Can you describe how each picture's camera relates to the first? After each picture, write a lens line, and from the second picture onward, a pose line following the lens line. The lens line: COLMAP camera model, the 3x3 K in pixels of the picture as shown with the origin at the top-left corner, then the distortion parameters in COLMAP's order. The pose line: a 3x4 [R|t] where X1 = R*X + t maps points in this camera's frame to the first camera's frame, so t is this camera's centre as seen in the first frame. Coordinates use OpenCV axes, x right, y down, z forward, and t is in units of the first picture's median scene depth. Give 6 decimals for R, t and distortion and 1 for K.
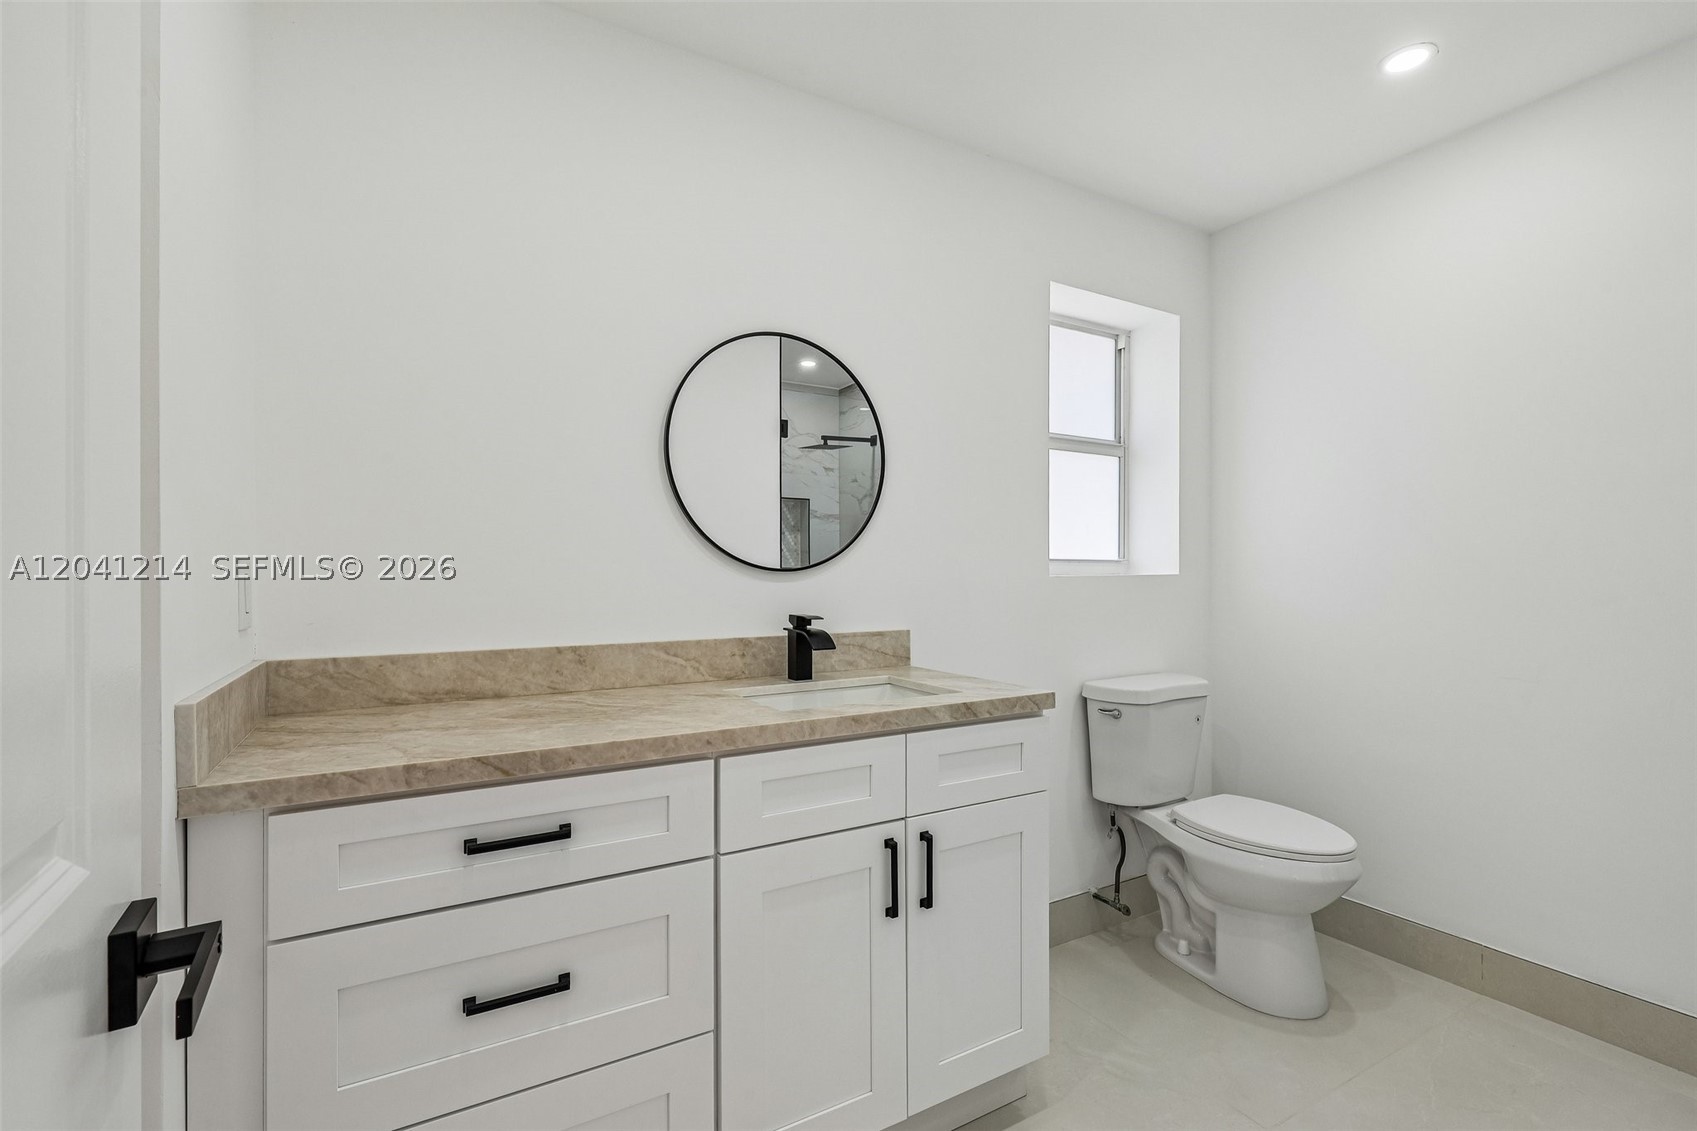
lens RADIAL K [[778.1, 0, 846.5], [0, 778.1, 572.5], [0, 0, 1]] dist [0.001063, 0.002143]
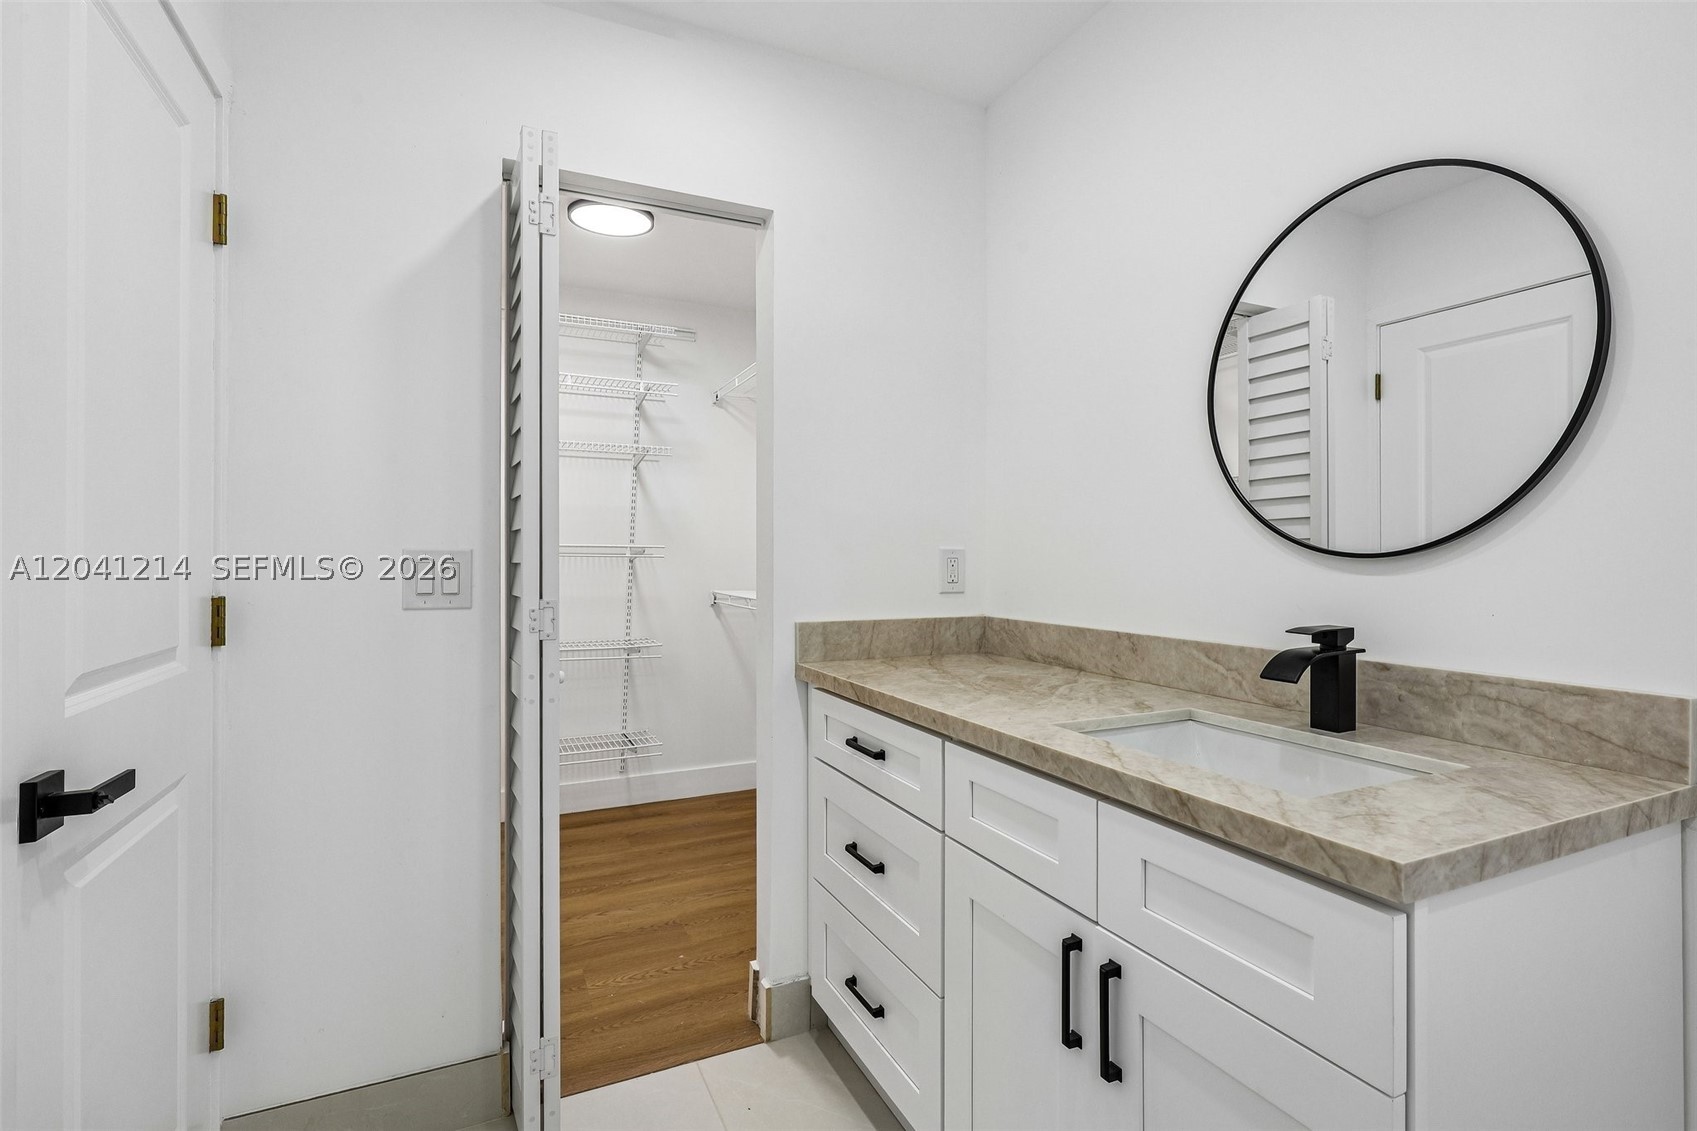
lens RADIAL K [[811.4, 0, 839.9], [0, 811.4, 557.5], [0, 0, 1]] dist [0.000828, -0.000258]
pose [[-0.097091, 0.006509, -0.995254, 0.716723], [0.001528, 0.999978, 0.006391, -0.007411], [0.995274, -0.000900, -0.097099, 0.756694]]
